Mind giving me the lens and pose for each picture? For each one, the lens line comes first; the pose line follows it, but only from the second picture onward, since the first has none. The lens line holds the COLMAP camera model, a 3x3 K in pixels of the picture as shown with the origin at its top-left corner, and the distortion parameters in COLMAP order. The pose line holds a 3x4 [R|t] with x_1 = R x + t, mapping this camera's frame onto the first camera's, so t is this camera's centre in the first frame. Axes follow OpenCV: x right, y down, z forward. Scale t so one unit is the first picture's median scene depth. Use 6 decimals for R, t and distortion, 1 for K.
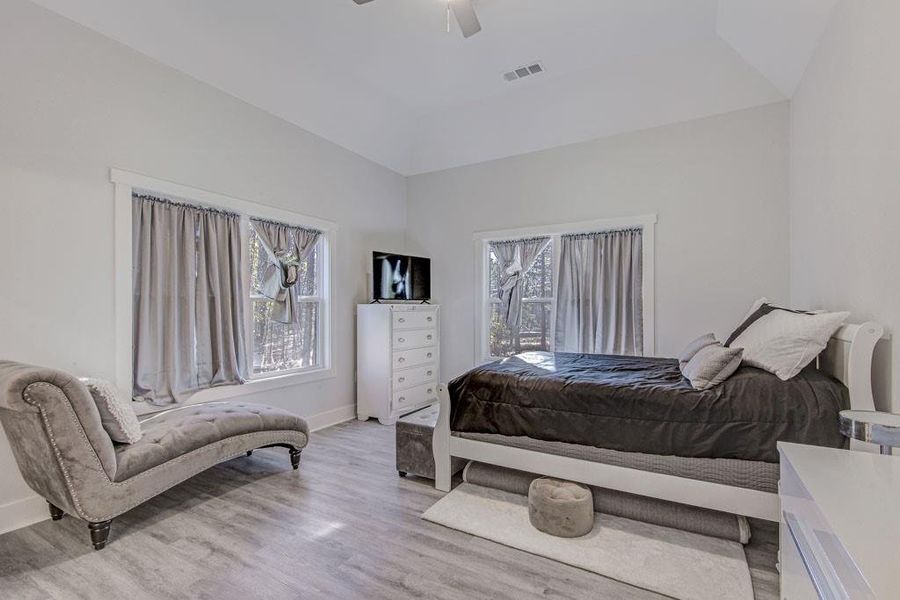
lens RADIAL K [[397.0, 0, 444.7], [0, 397.0, 303.9], [0, 0, 1]] dist [0.003503, -0.000610]
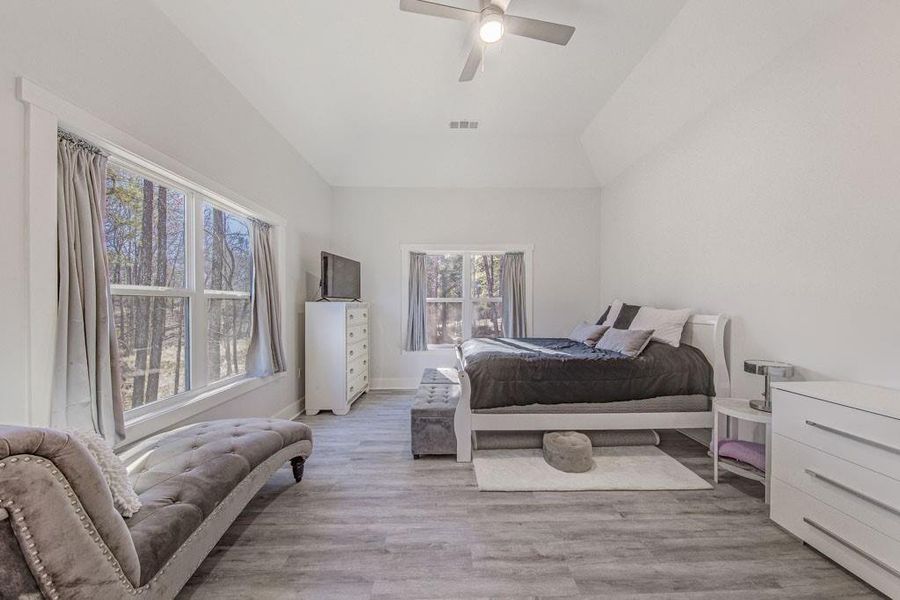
lens RADIAL K [[294.4, 0, 450.2], [0, 294.4, 303.2], [0, 0, 1]] dist [-0.001697, -0.001396]
pose [[0.864406, 0.003897, 0.502780, -0.541654], [-0.005302, 0.999985, 0.001363, 0.001605], [-0.502767, -0.003844, 0.864413, 0.309599]]
